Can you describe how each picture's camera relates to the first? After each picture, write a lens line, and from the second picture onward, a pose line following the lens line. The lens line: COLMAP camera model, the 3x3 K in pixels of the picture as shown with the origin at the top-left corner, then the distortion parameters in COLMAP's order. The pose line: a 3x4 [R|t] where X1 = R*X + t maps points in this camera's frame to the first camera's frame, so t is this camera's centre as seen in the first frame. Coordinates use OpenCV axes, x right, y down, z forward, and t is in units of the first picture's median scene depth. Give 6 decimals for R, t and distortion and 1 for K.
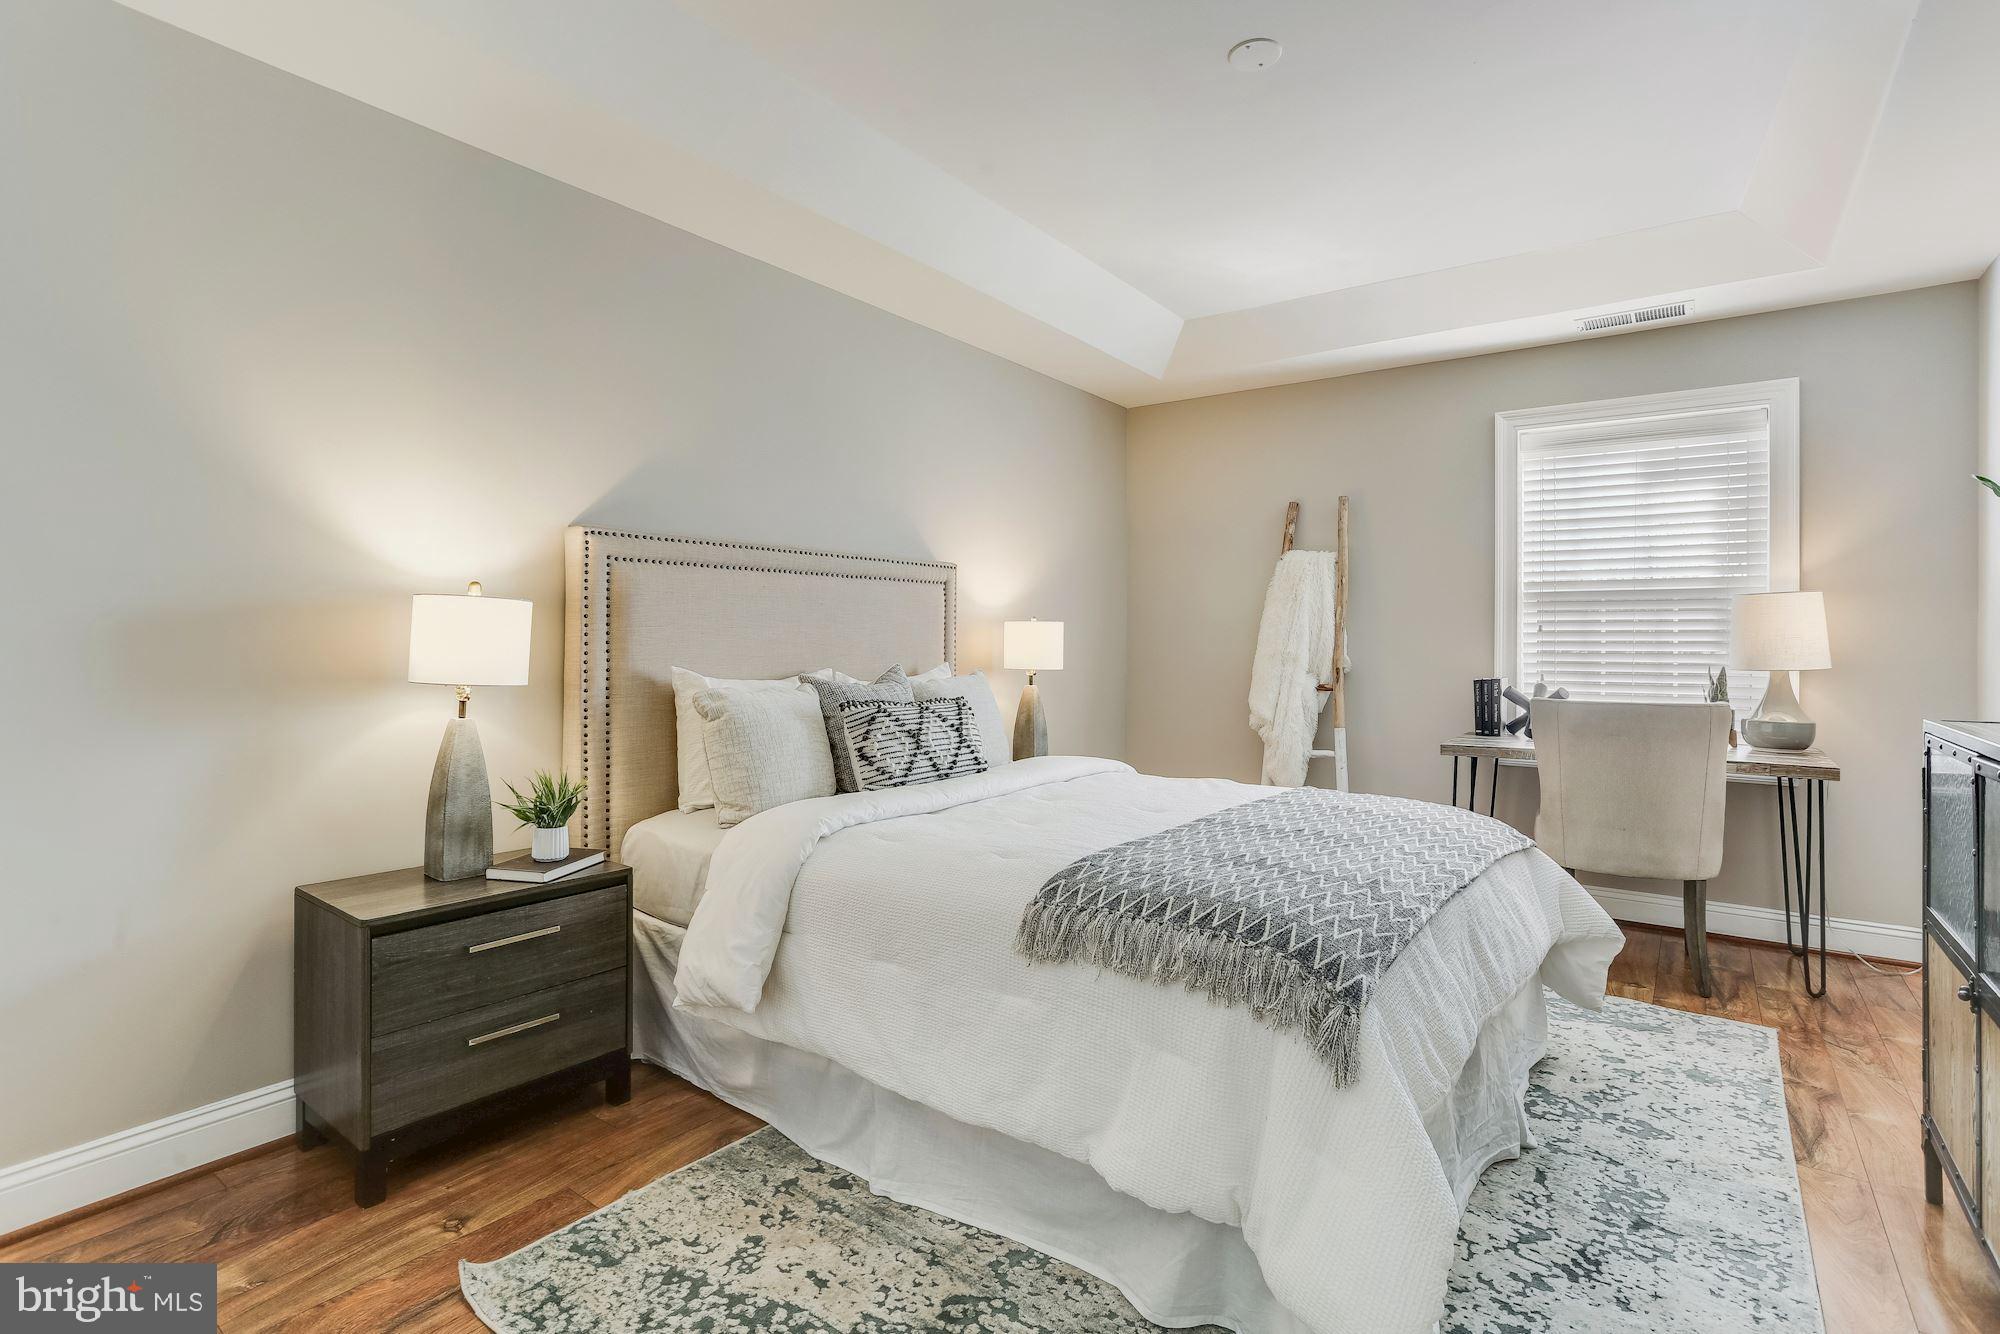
lens RADIAL K [[987.0, 0, 997.7], [0, 987.0, 653.8], [0, 0, 1]] dist [-0.038144, 0.017837]
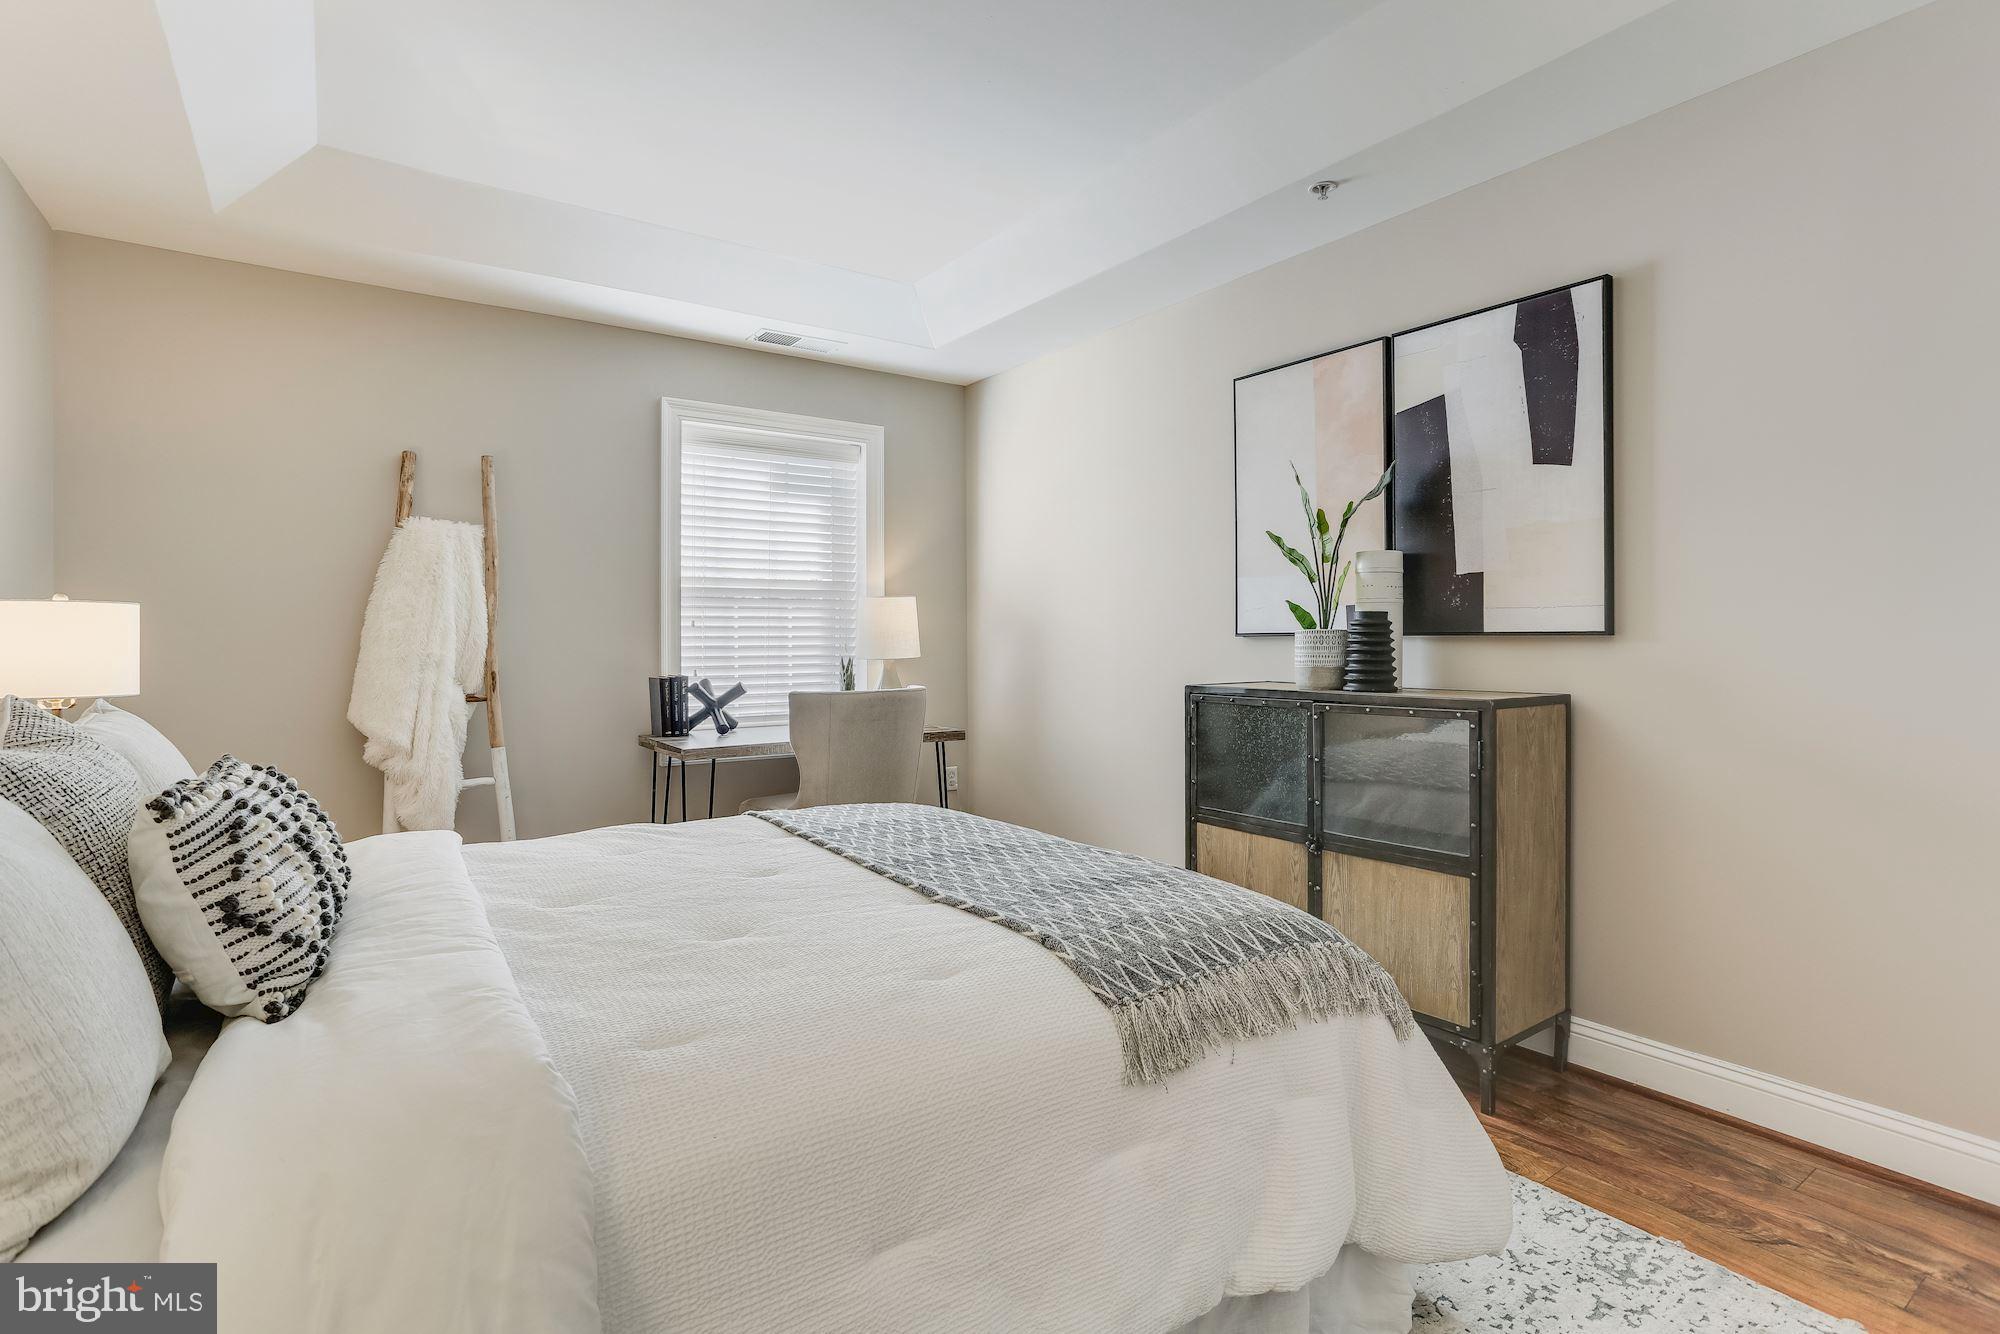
lens RADIAL K [[987.0, 0, 1003.0], [0, 987.0, 651.9], [0, 0, 1]] dist [-0.038144, 0.017837]
pose [[0.313298, -0.018905, 0.949467, -0.296468], [0.016352, 0.999761, 0.014511, -0.007015], [-0.949514, 0.010980, 0.313532, 0.390915]]
